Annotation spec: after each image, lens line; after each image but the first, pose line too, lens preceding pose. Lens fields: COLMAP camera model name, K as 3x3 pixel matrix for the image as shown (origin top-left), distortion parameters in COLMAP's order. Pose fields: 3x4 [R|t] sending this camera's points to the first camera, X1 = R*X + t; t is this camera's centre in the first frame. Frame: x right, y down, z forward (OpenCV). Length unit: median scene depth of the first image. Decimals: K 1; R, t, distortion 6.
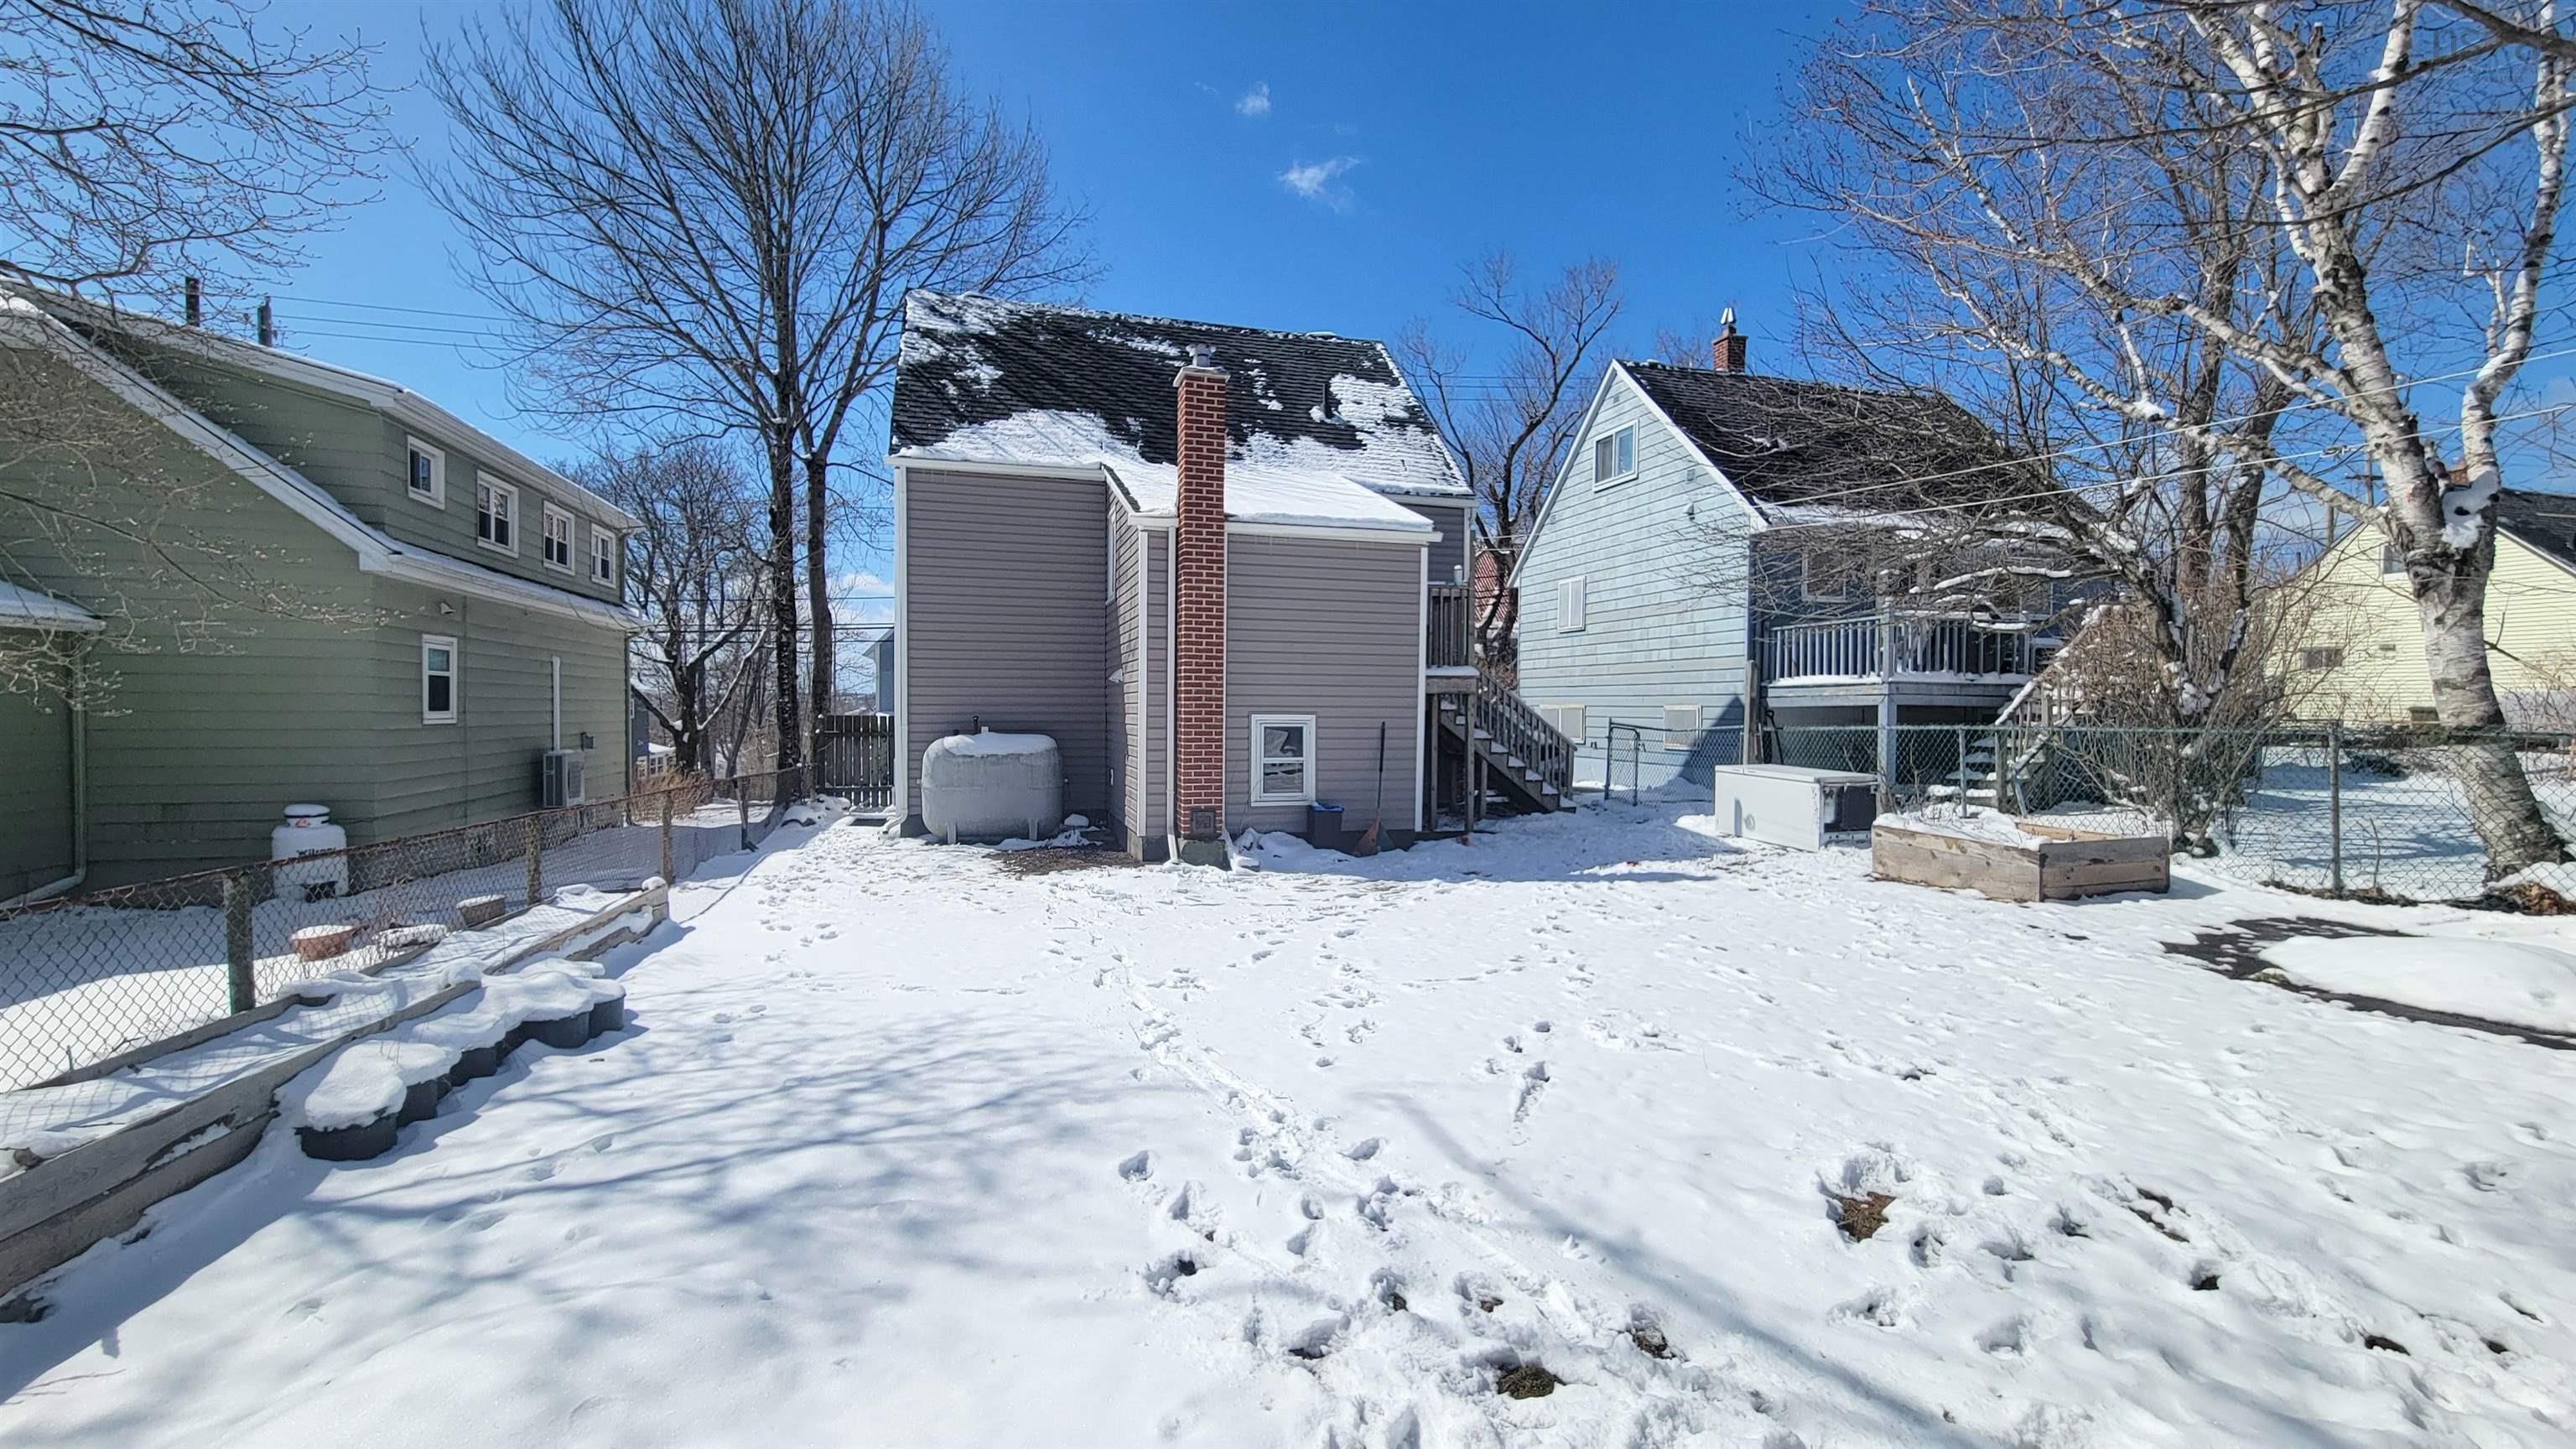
lens RADIAL K [[1053.0, 0, 1282.8], [0, 1053.0, 729.2], [0, 0, 1]] dist [0.000004, -0.000028]
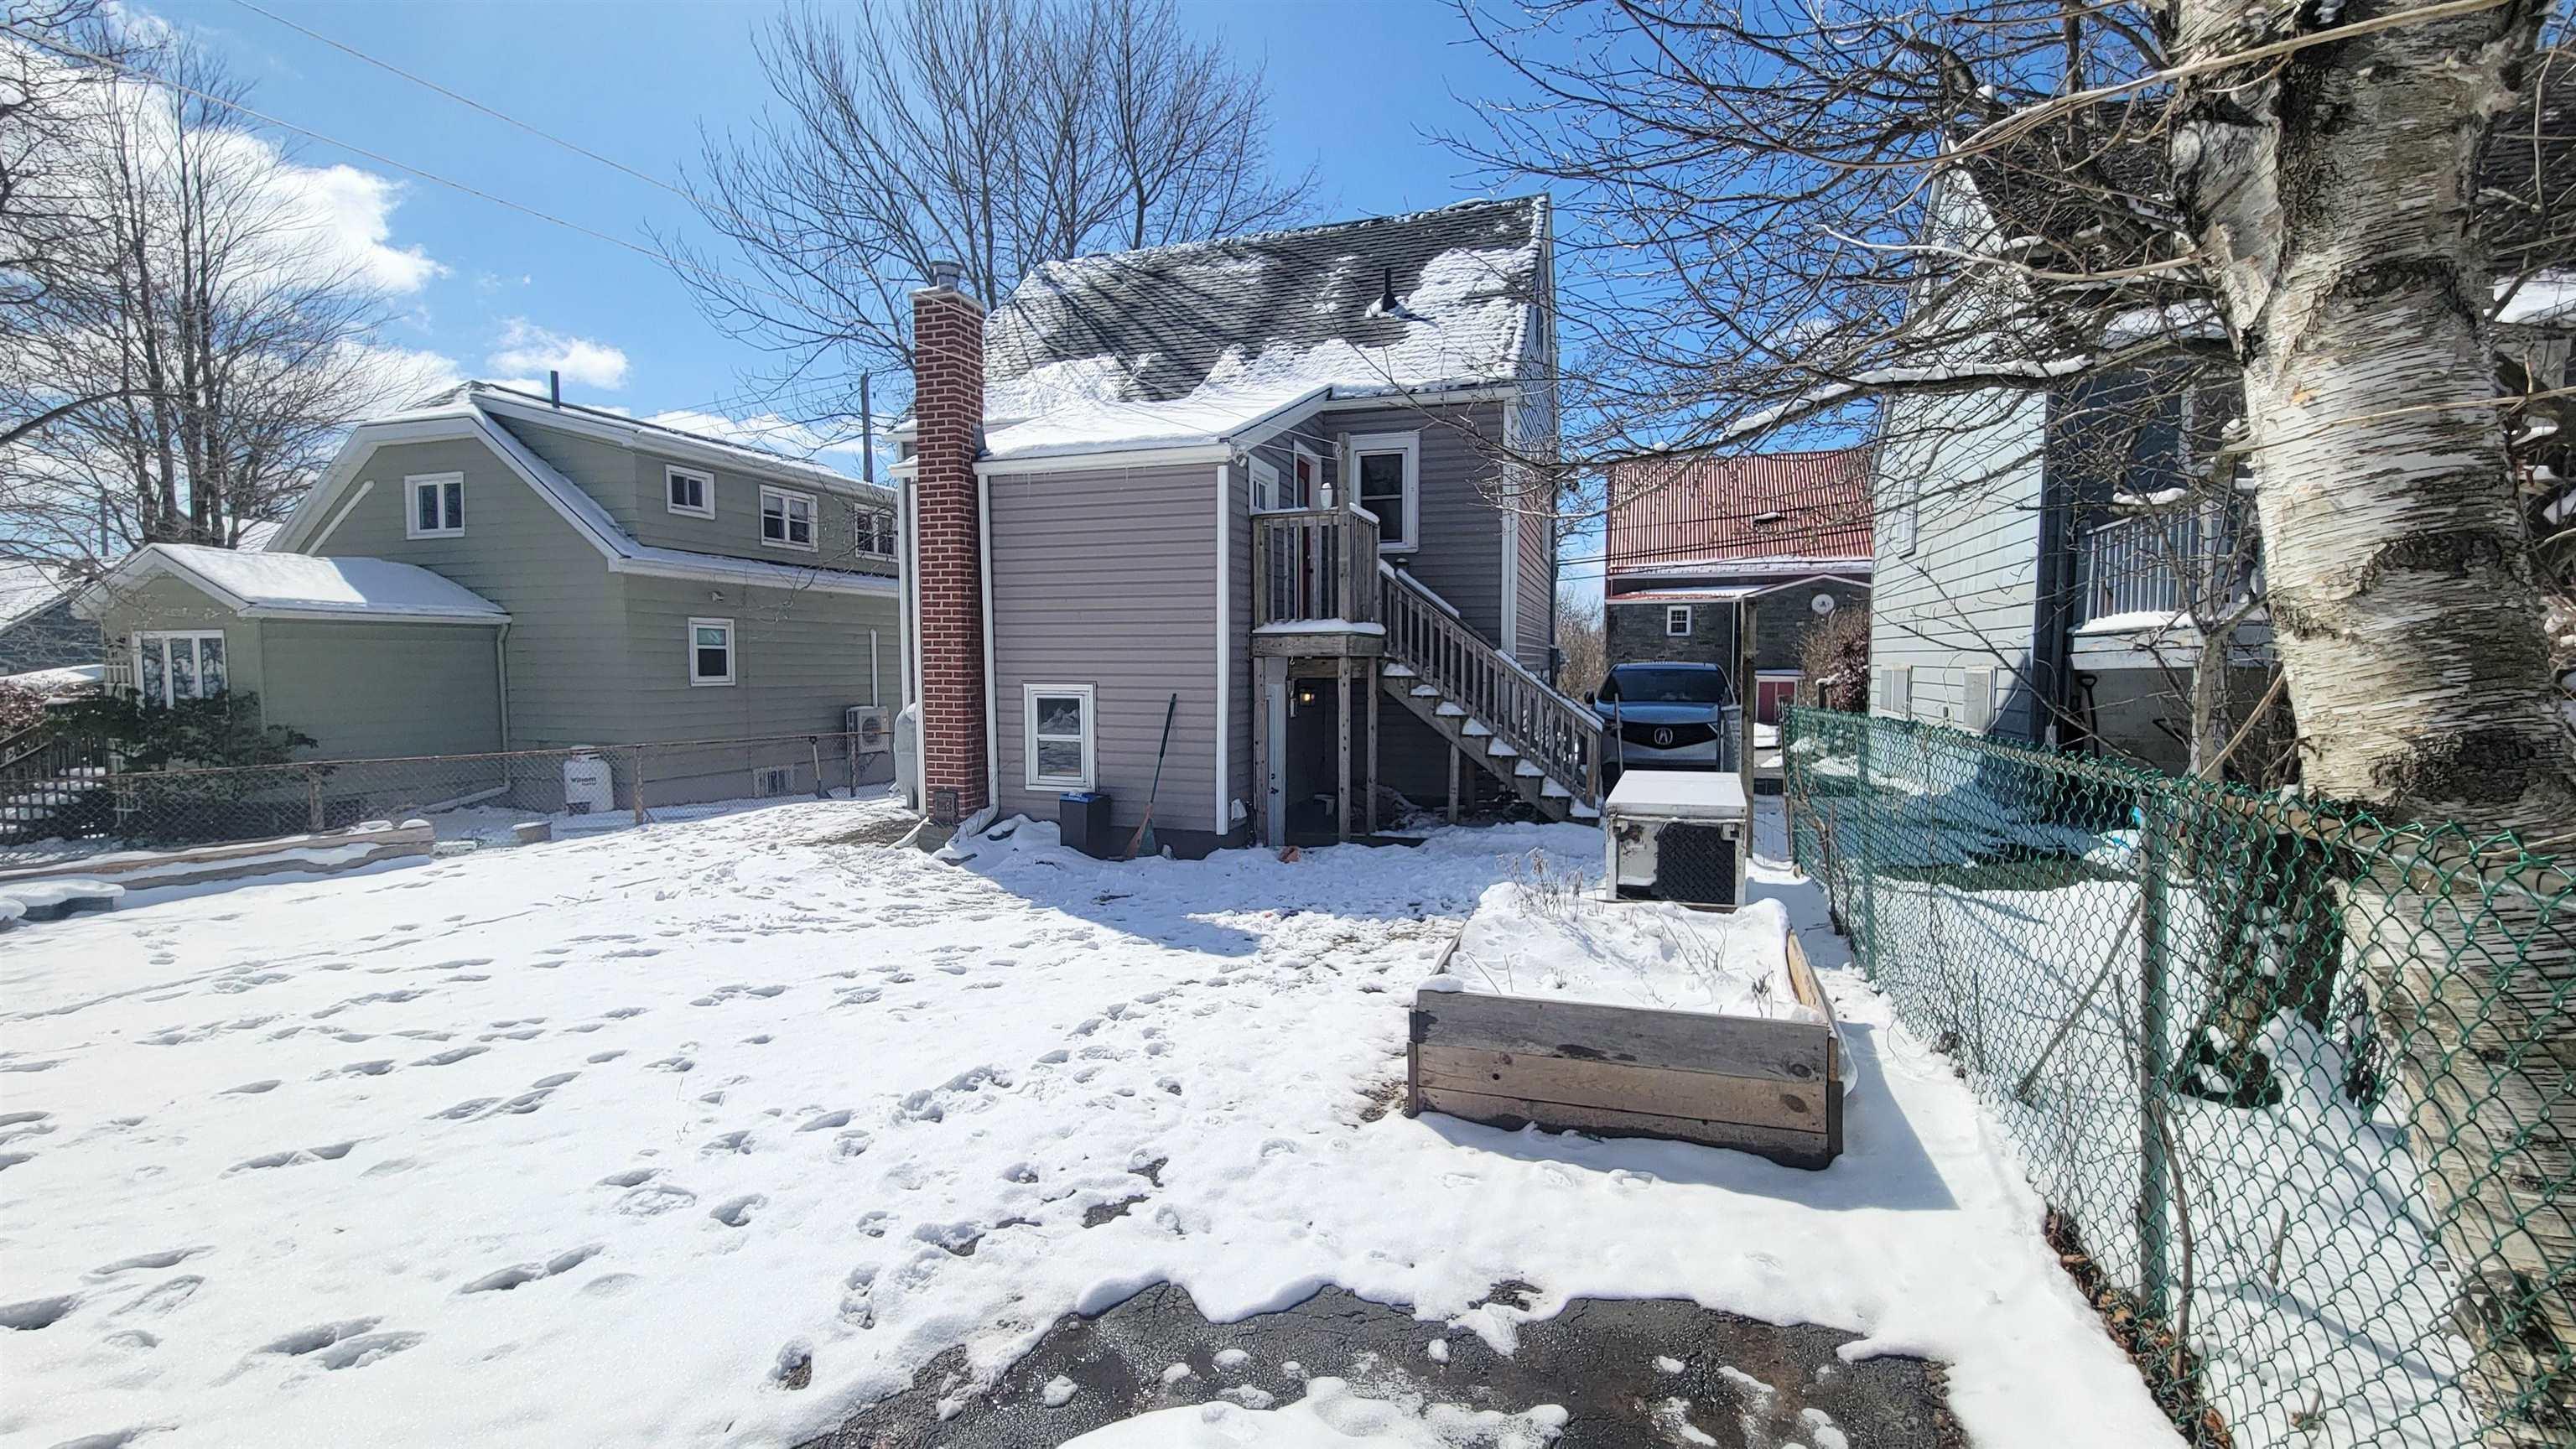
lens RADIAL K [[1053.0, 0, 1286.9], [0, 1053.0, 727.4], [0, 0, 1]] dist [0.000004, -0.000028]
pose [[0.821738, 0.029501, -0.569101, 0.604910], [-0.006510, 0.999080, 0.042389, -0.015460], [0.569828, -0.031128, 0.821174, 0.387785]]
